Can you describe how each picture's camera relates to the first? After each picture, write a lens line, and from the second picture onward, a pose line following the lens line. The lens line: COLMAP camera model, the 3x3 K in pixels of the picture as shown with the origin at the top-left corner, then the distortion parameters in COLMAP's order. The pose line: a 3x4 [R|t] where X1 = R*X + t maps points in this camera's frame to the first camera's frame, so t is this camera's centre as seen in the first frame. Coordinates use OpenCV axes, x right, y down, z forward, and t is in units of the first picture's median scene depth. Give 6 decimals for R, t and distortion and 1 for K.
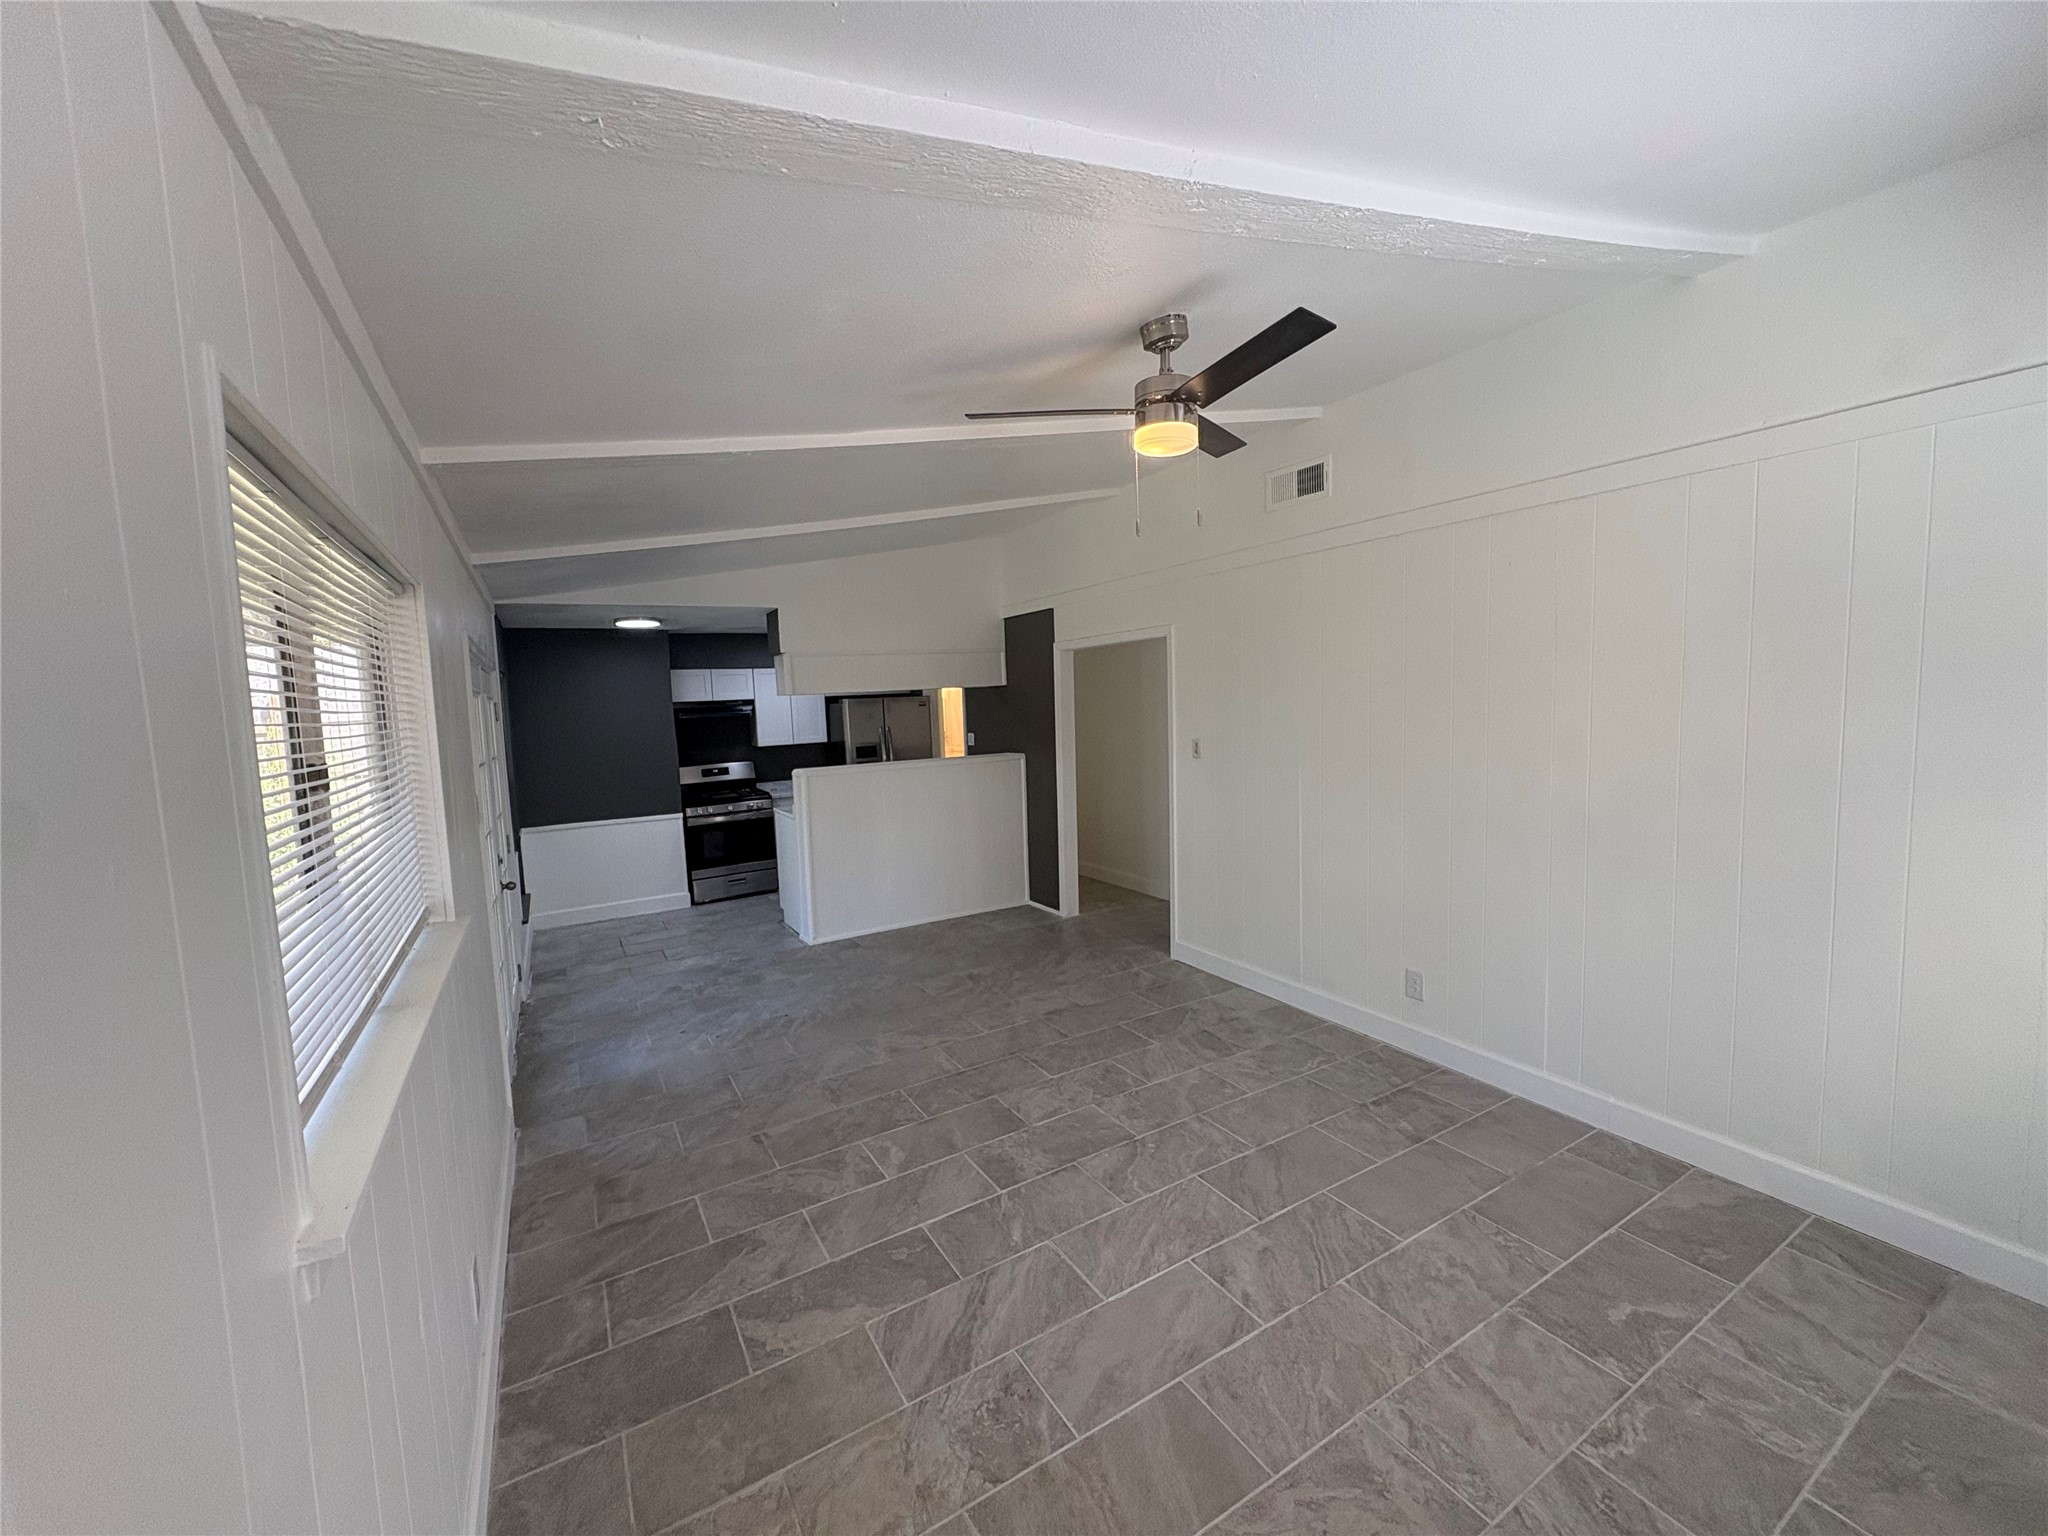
lens RADIAL K [[810.0, 0, 1023.4], [0, 810.0, 773.1], [0, 0, 1]] dist [0.001413, -0.000295]
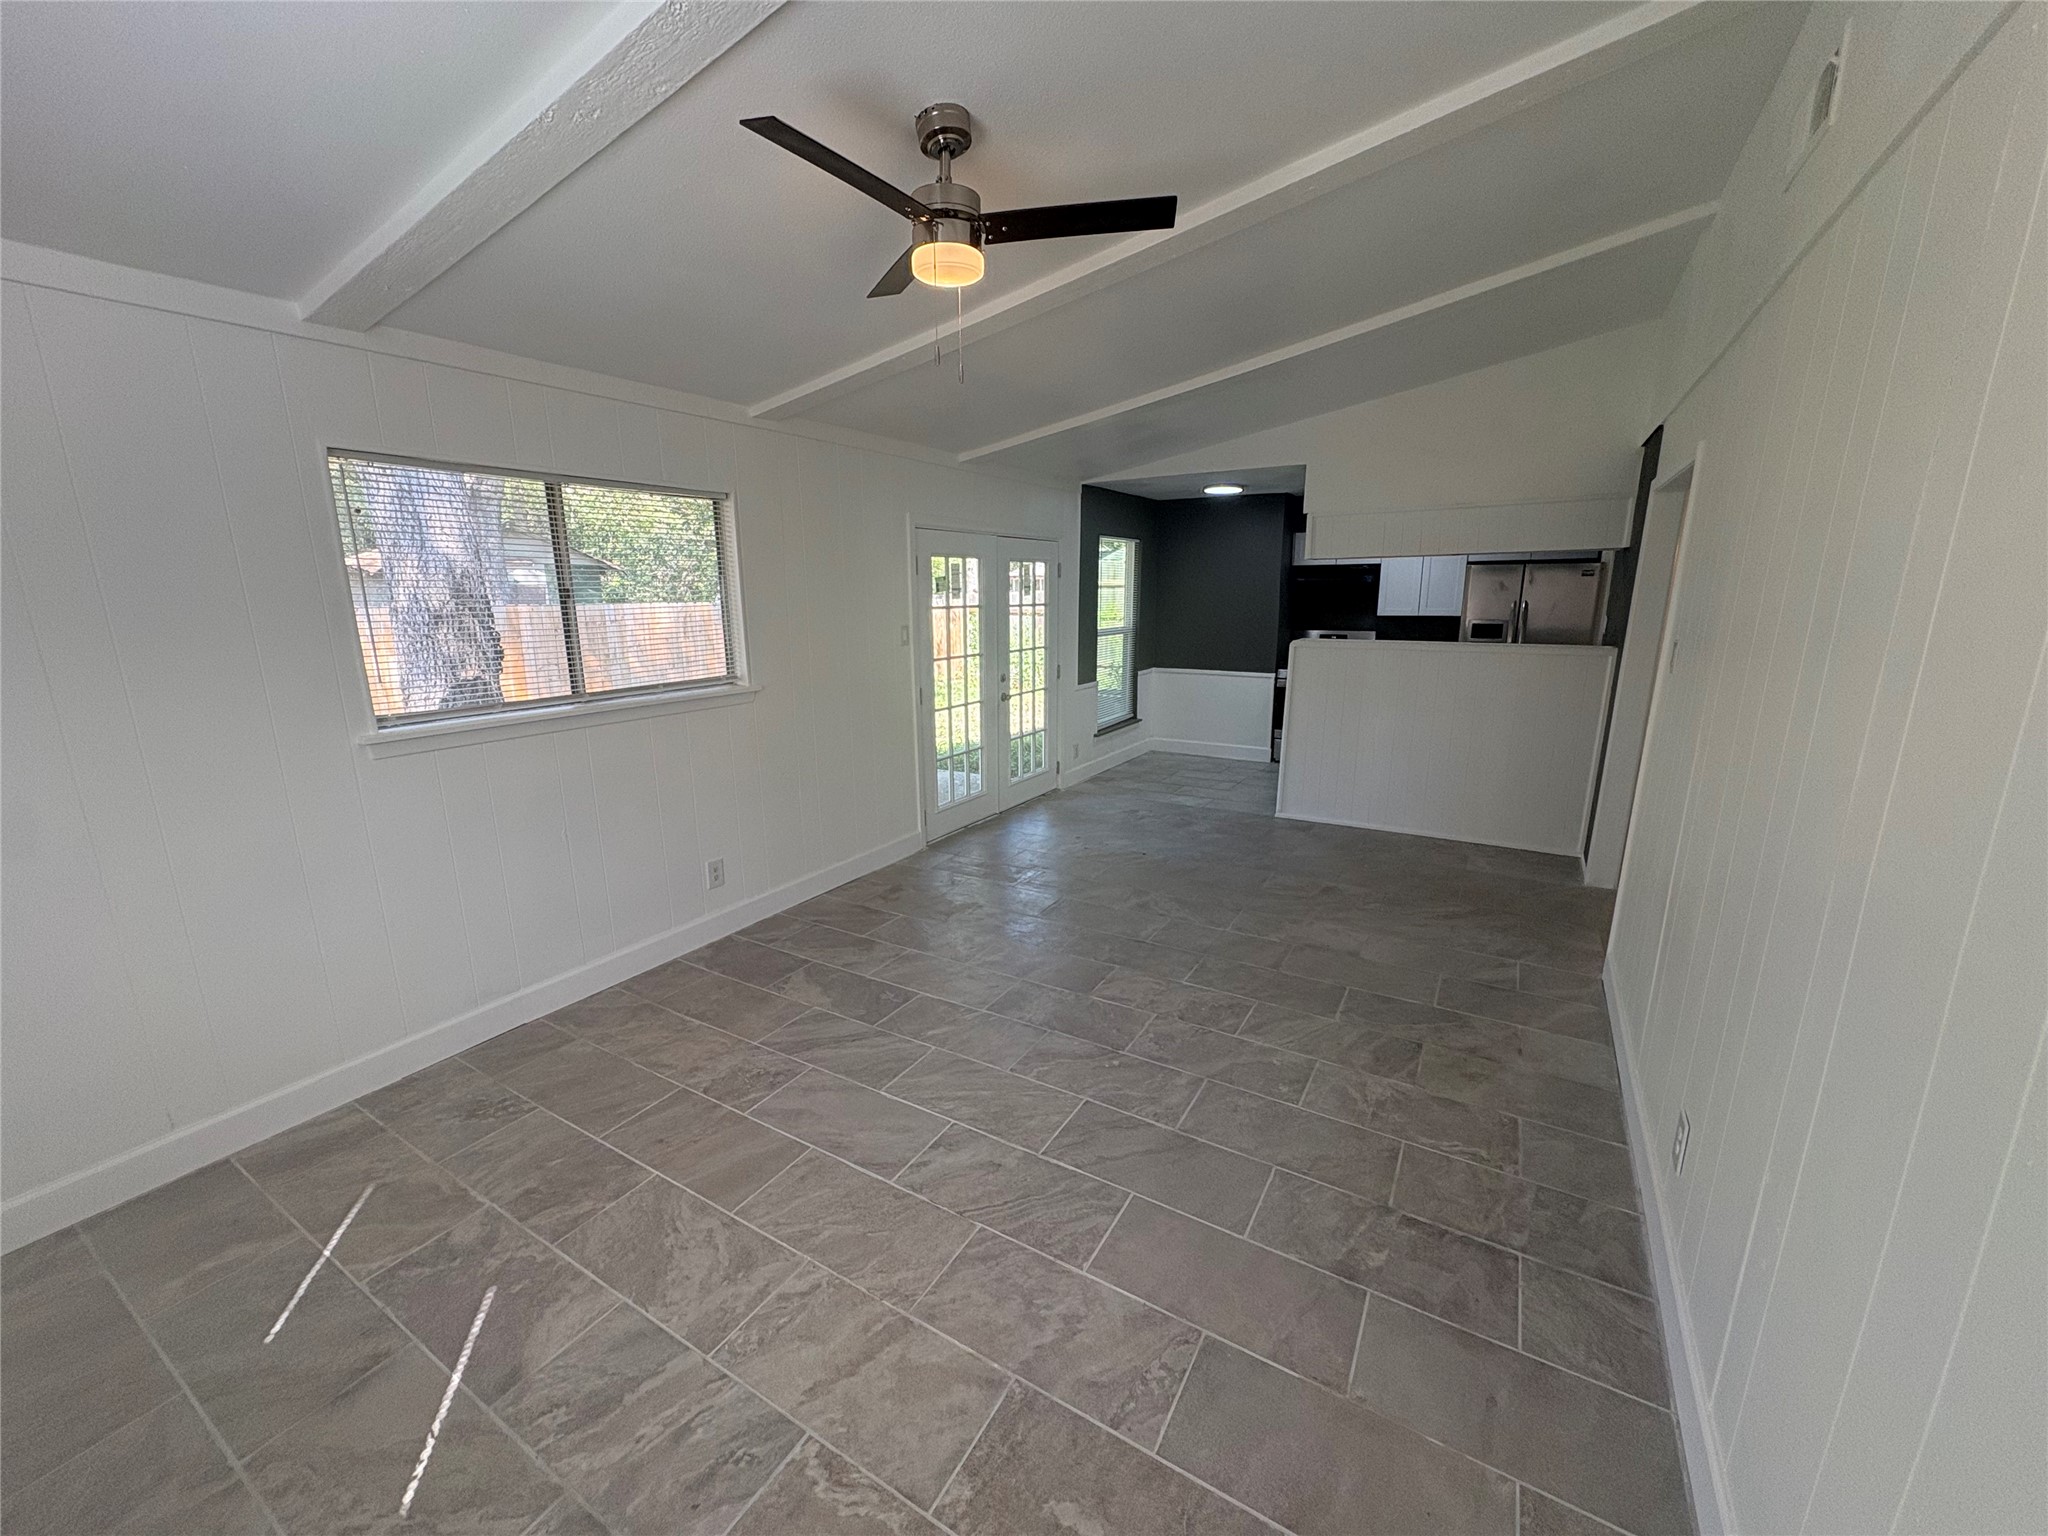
lens RADIAL K [[810.0, 0, 1023.4], [0, 810.0, 773.1], [0, 0, 1]] dist [0.001413, -0.000295]
pose [[0.472890, 0.231277, -0.850227, 0.825476], [-0.090165, 0.972574, 0.214408, -0.050503], [0.876496, -0.024731, 0.480774, 0.476216]]
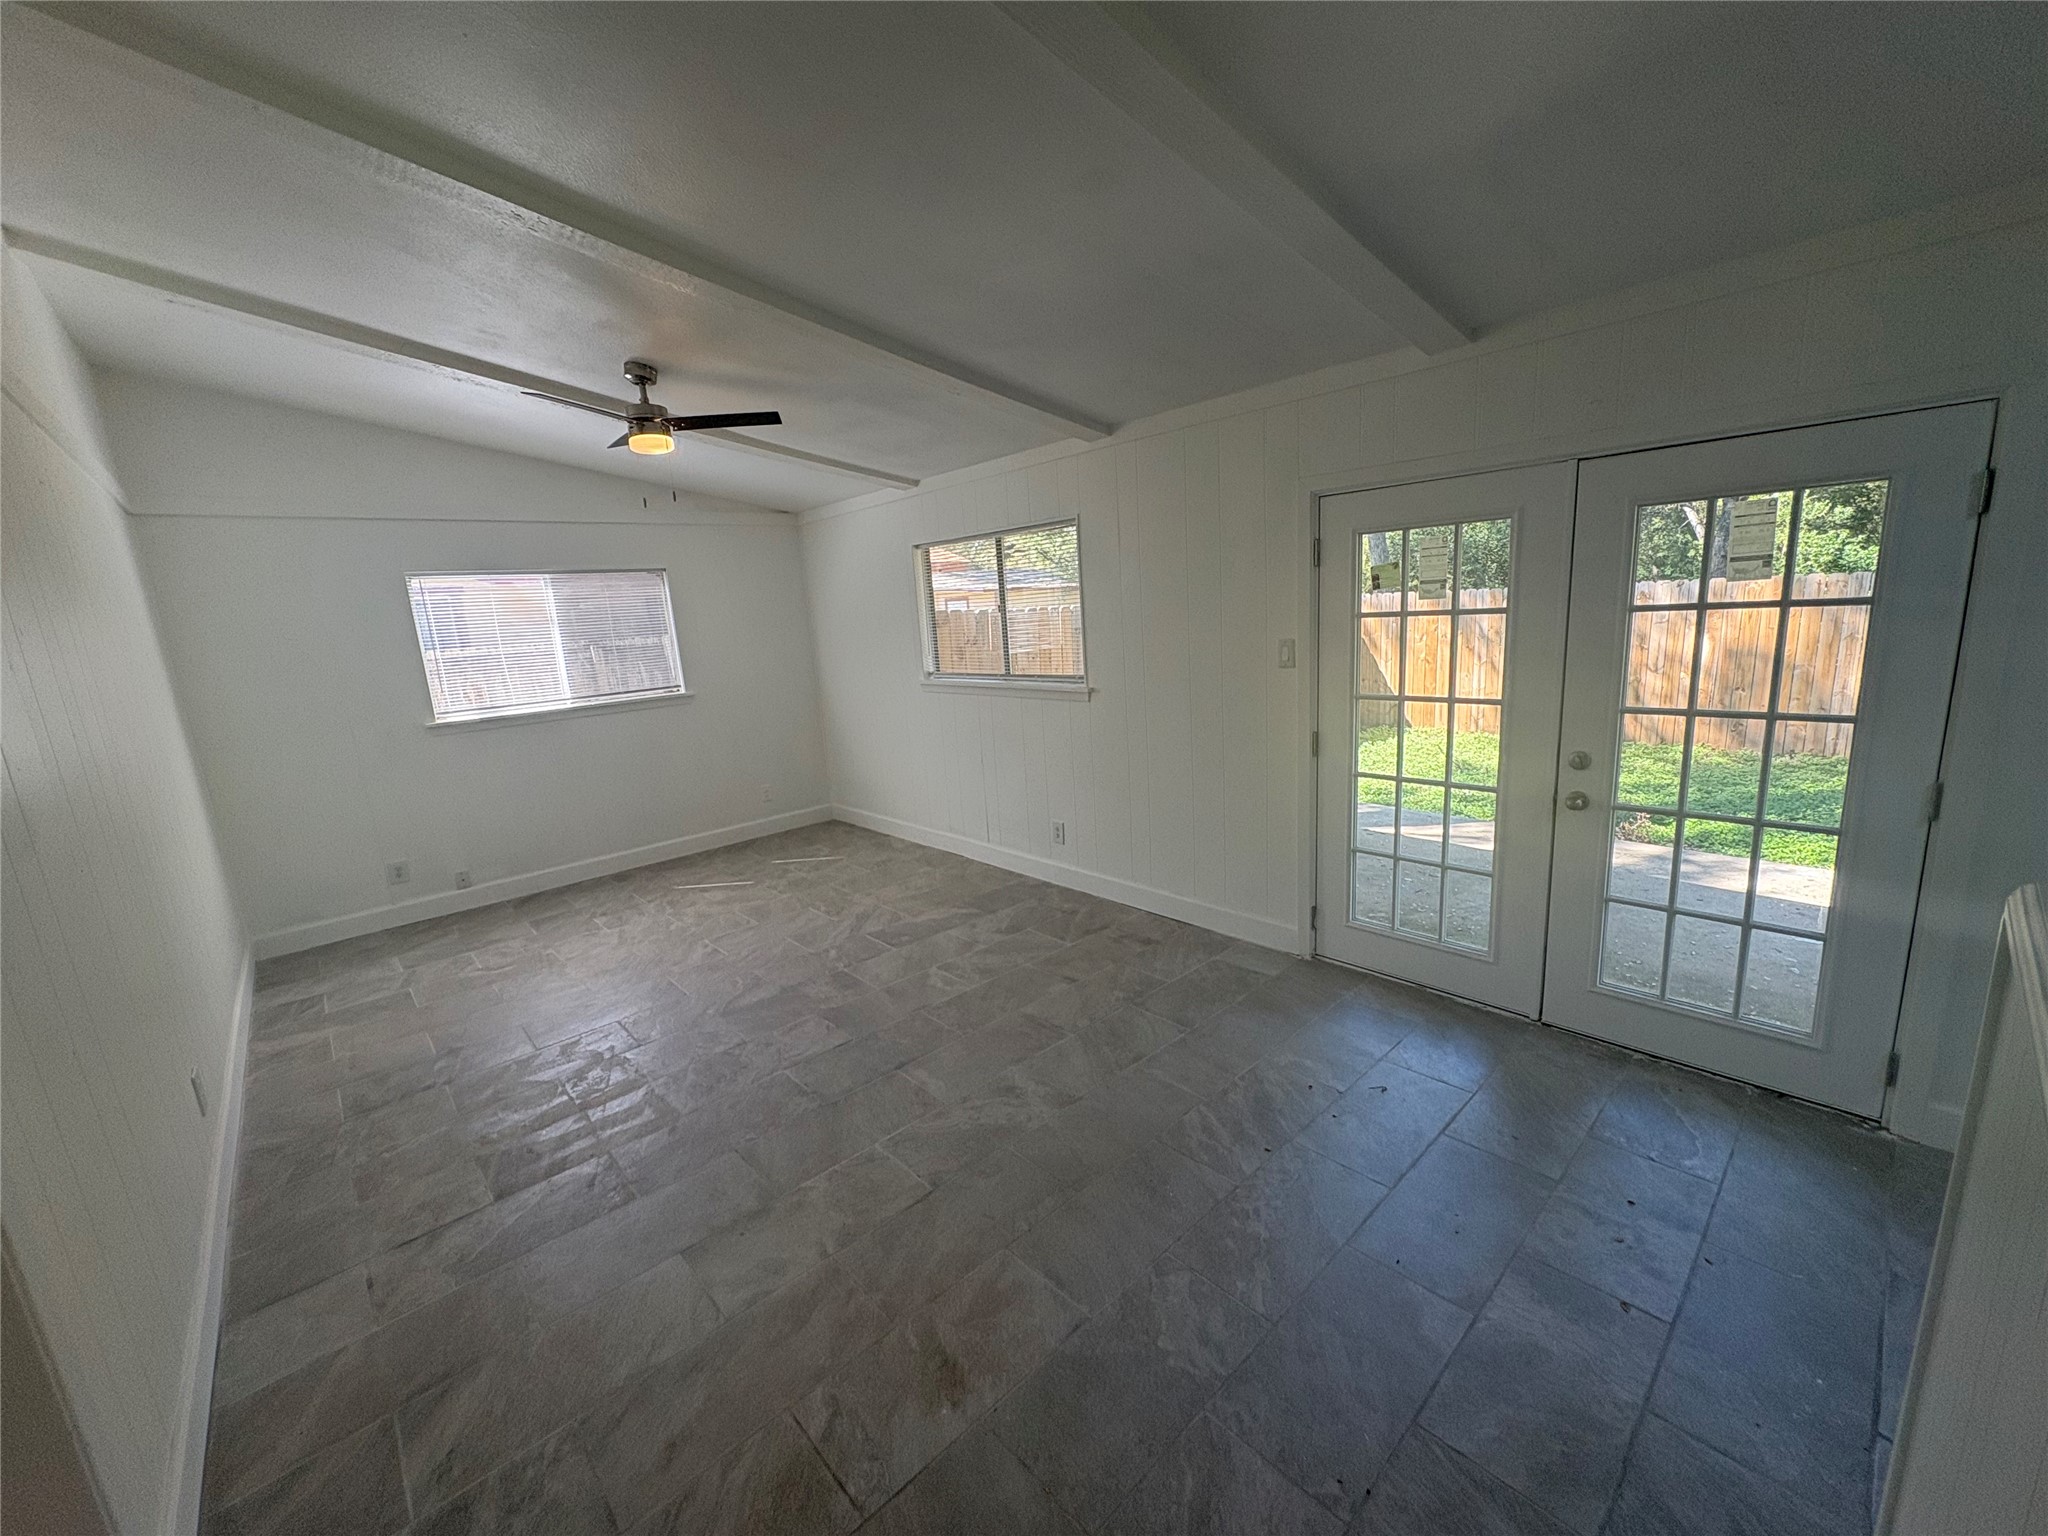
lens RADIAL K [[810.0, 0, 1023.4], [0, 810.0, 773.1], [0, 0, 1]] dist [0.001413, -0.000295]
pose [[-0.973650, 0.138947, -0.180829, -0.111686], [0.081146, 0.952140, 0.294693, -0.158482], [0.213121, 0.272254, -0.938327, 2.086356]]
